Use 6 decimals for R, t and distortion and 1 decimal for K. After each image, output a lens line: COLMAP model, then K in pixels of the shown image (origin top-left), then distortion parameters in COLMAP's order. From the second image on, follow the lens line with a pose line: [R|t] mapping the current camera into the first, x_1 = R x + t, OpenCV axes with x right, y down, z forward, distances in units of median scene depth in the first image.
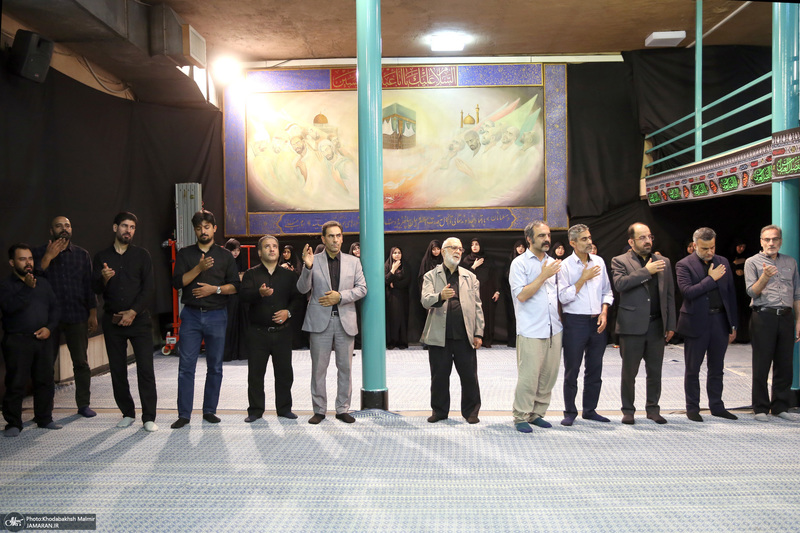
lens RADIAL K [[725.2, 0, 397.1], [0, 725.2, 272.5], [0, 0, 1]] dist [0.038075, 0.000000]
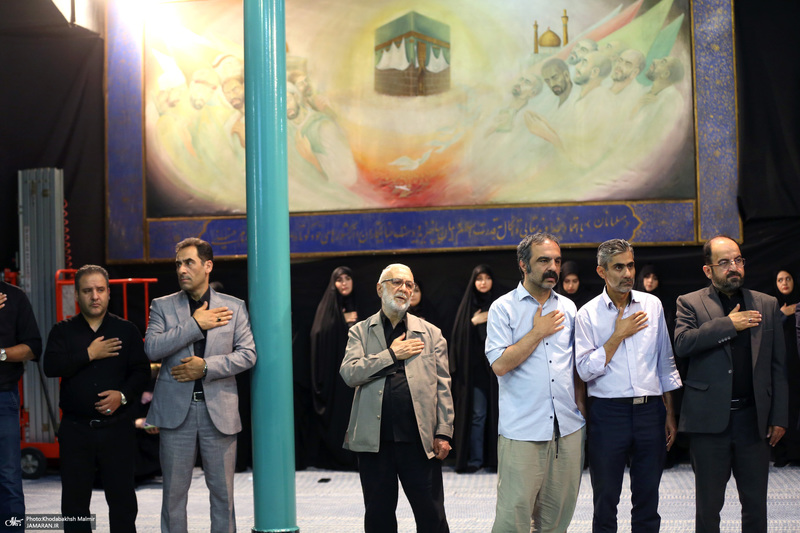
lens RADIAL K [[1547.1, 0, 400.4], [0, 1547.1, 268.3], [0, 0, 1]] dist [-0.163641, 0.000000]
pose [[0.990787, -0.008872, -0.135136, 0.239418], [0.003402, 0.999168, -0.040651, 0.004564], [0.135384, 0.039817, 0.989993, -0.204066]]
